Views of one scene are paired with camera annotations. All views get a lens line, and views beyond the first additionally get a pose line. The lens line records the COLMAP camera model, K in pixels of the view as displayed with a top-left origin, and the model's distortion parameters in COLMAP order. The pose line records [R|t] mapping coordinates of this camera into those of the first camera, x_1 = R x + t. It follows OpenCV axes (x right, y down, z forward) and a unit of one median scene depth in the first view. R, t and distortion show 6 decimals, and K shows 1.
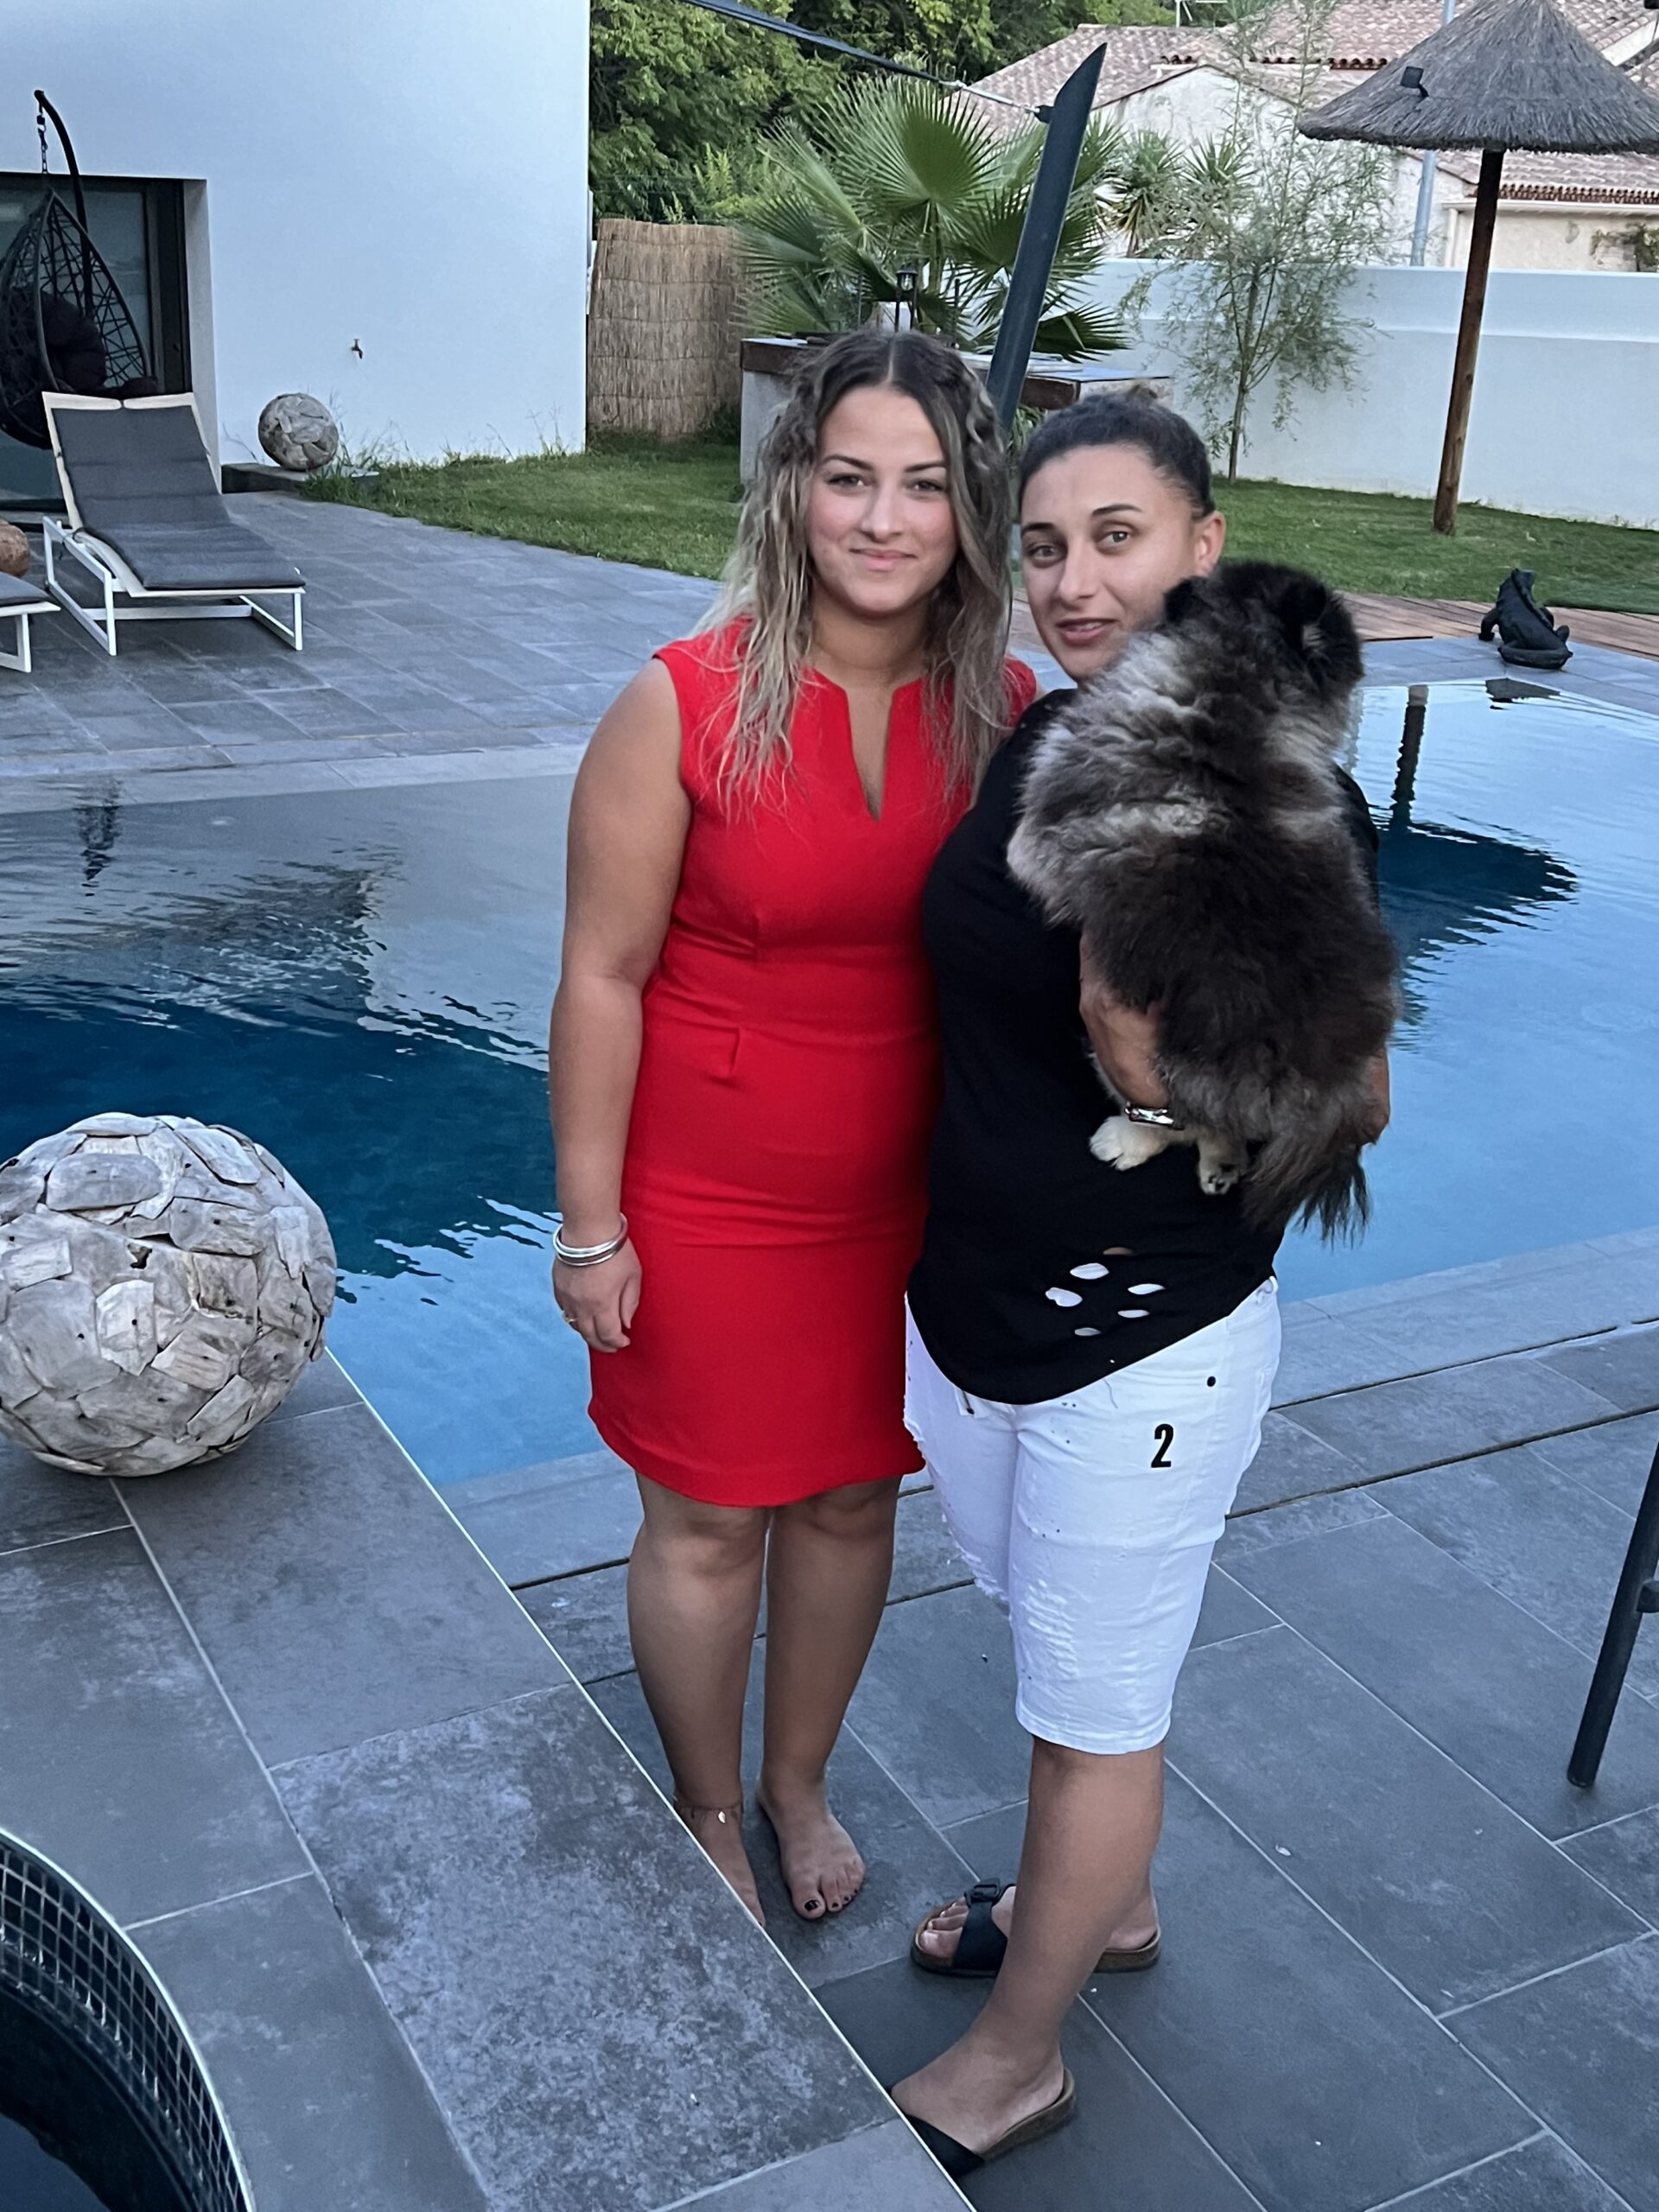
lens RADIAL K [[2461.5, 0, 829.5], [0, 2461.5, 1106.0], [0, 0, 1]] dist [0.023521, 0.017492]
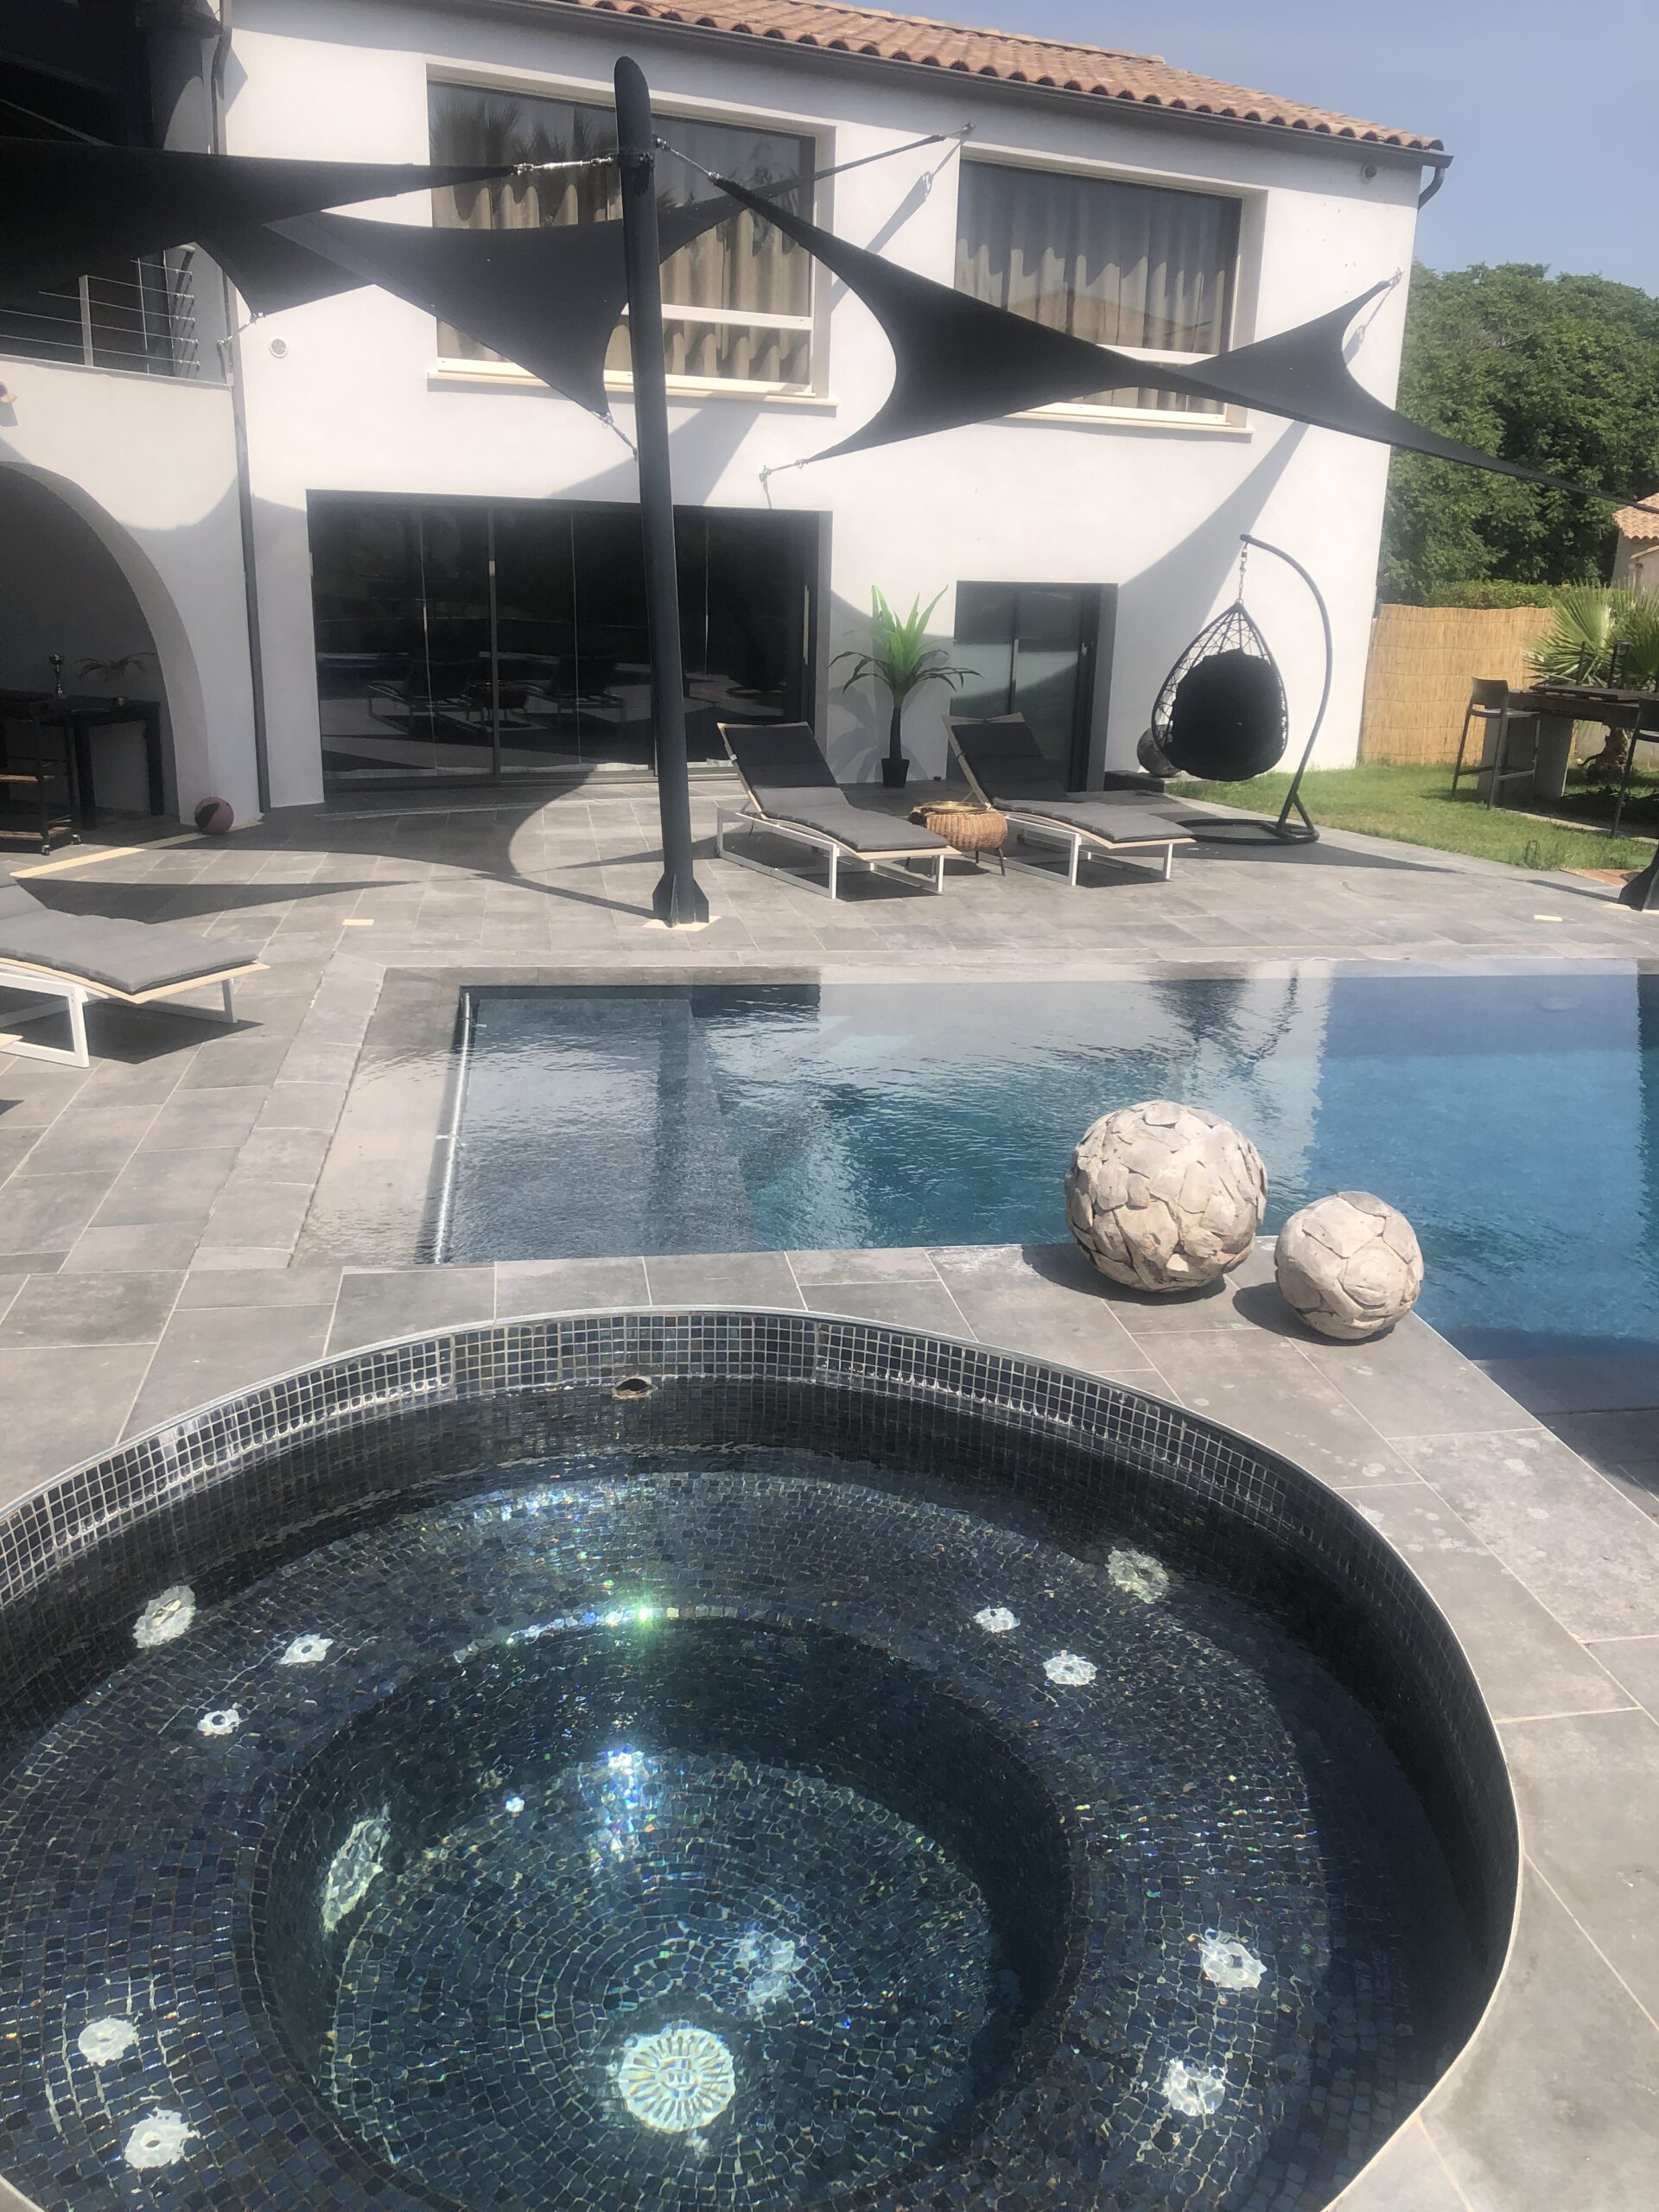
lens RADIAL K [[1842.2, 0, 834.9], [0, 1842.2, 1069.0], [0, 0, 1]] dist [0.045515, -0.016636]
pose [[0.944626, 0.077511, -0.318864, -0.056349], [-0.106733, 0.991441, -0.075189, 0.039284], [0.310307, 0.105058, 0.944813, -0.159148]]
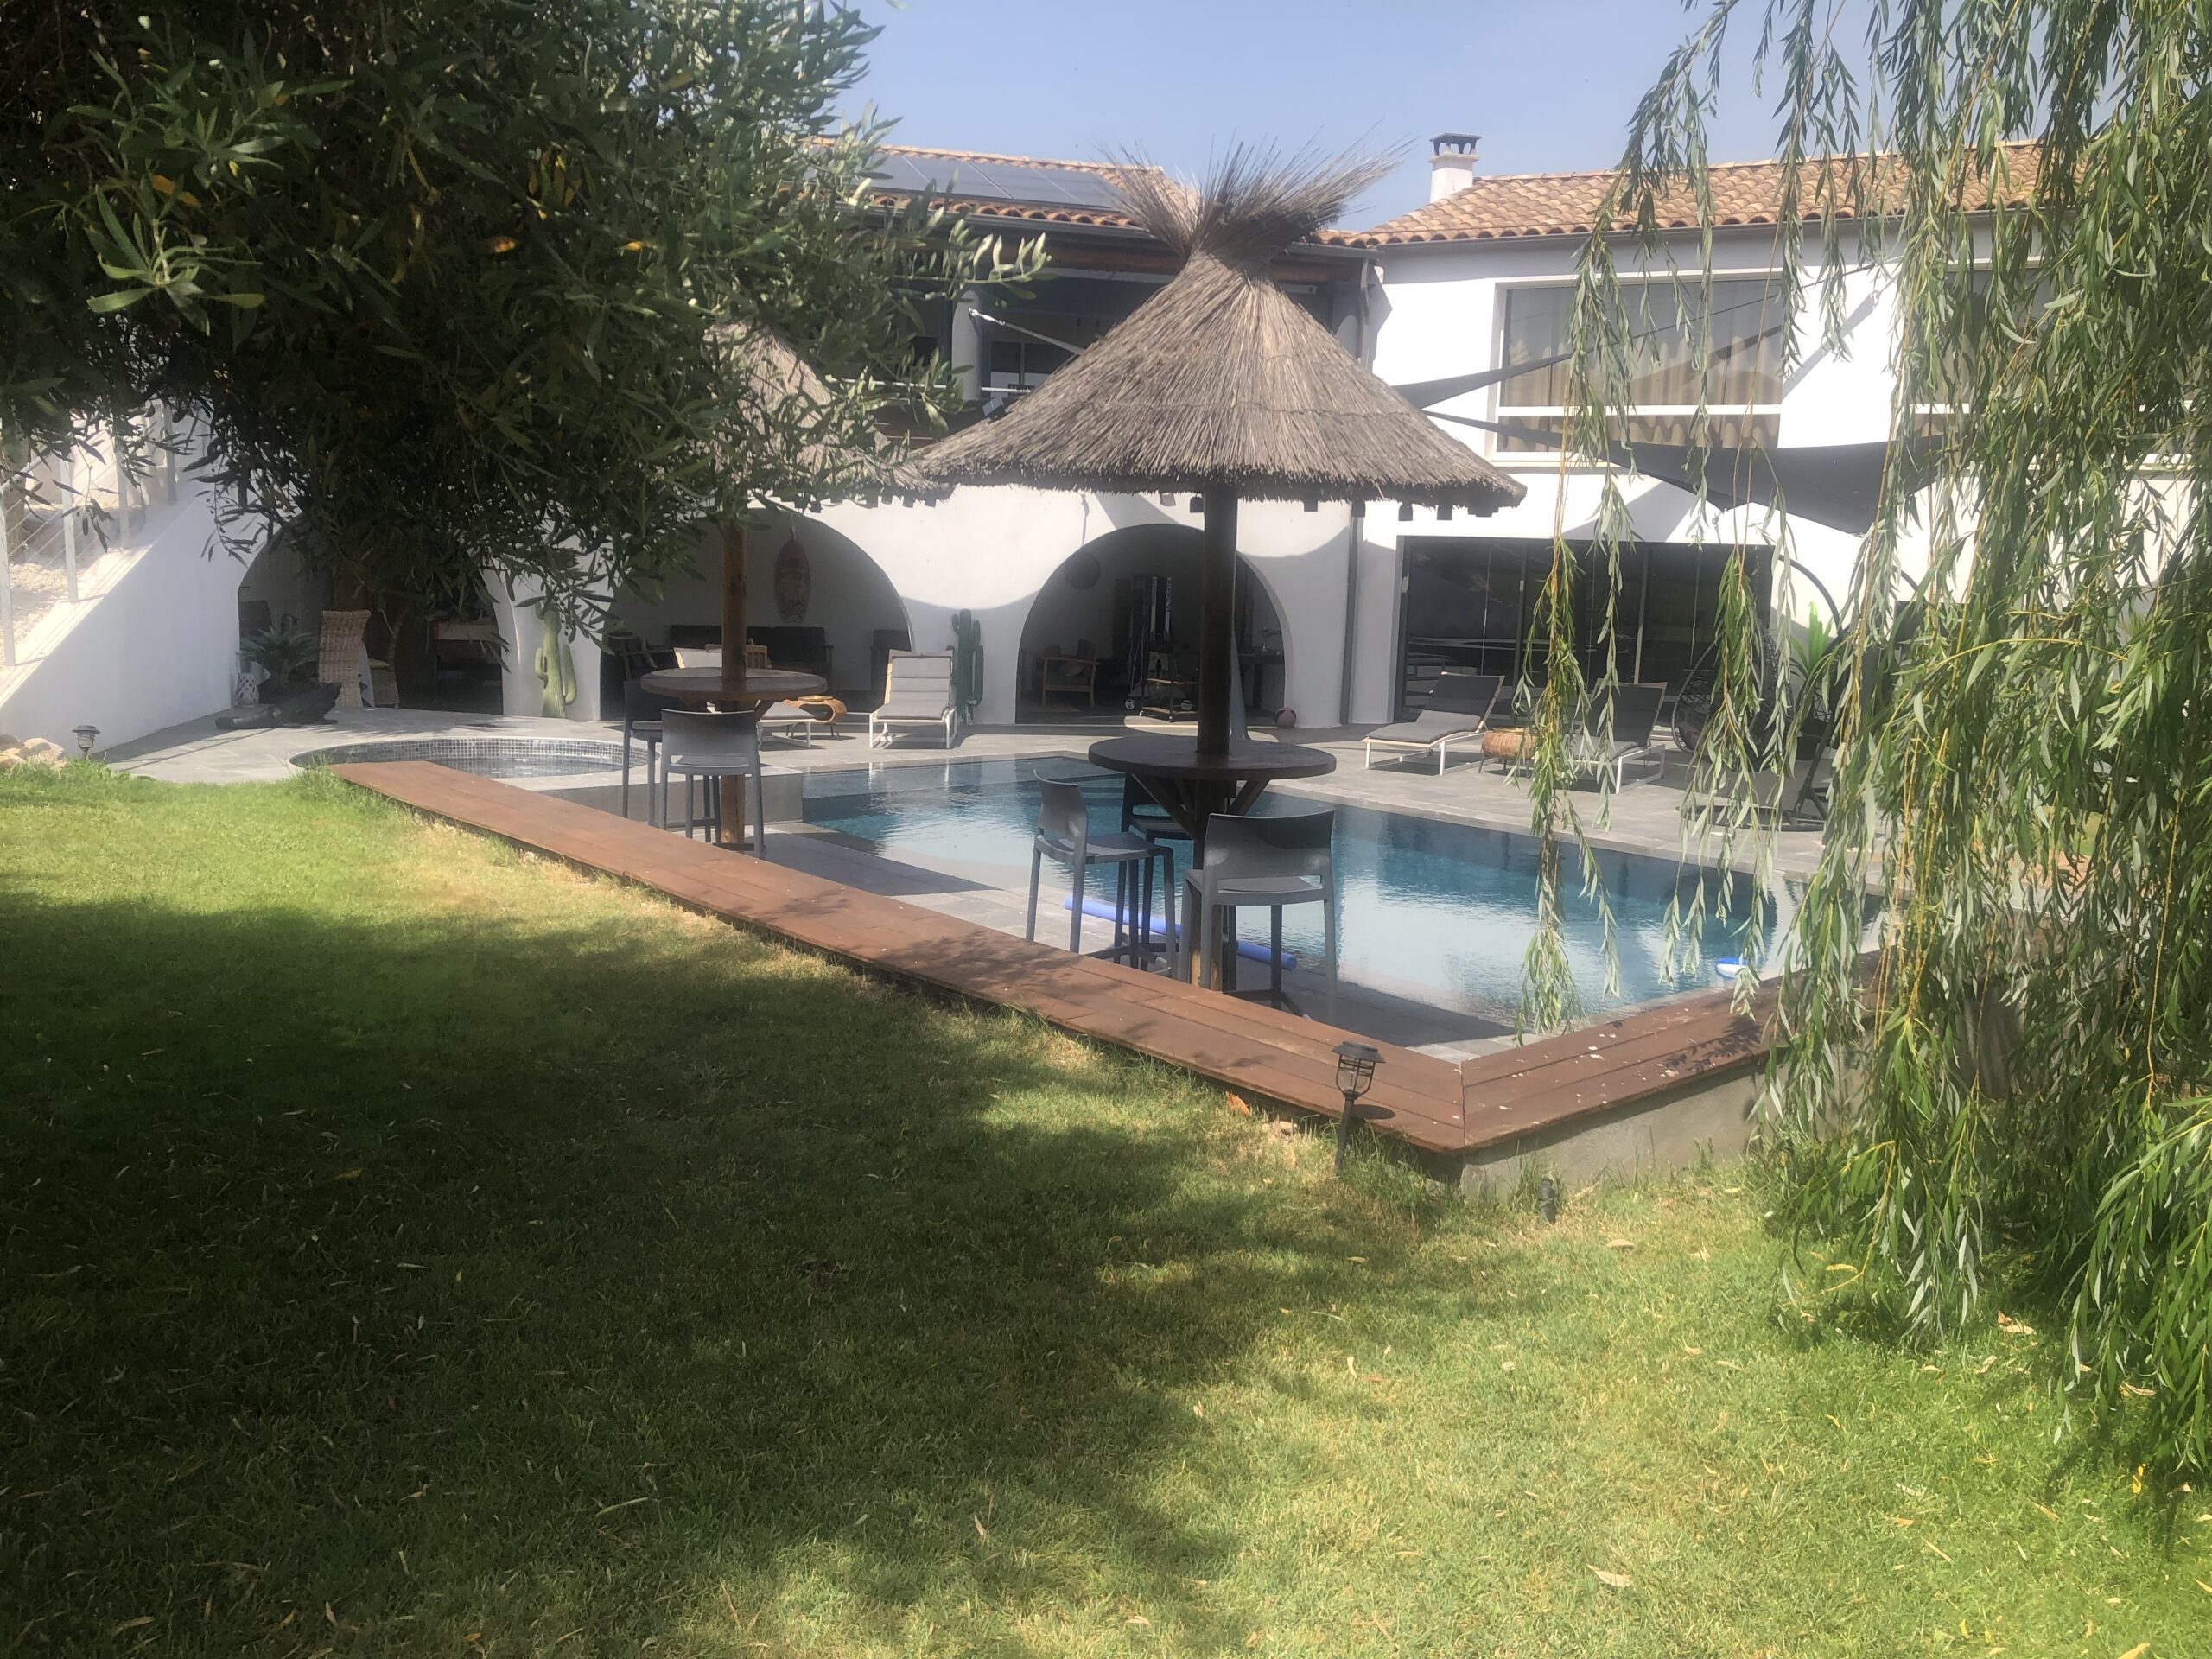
lens RADIAL K [[1807.2, 0, 1106.0], [0, 1807.2, 829.5], [0, 0, 1]] dist [0.052031, -0.100362]
pose [[0.219613, 0.117040, -0.968541, 1.473408], [-0.368119, 0.929331, 0.028832, -0.063508], [0.903470, 0.350207, 0.247178, 0.306725]]
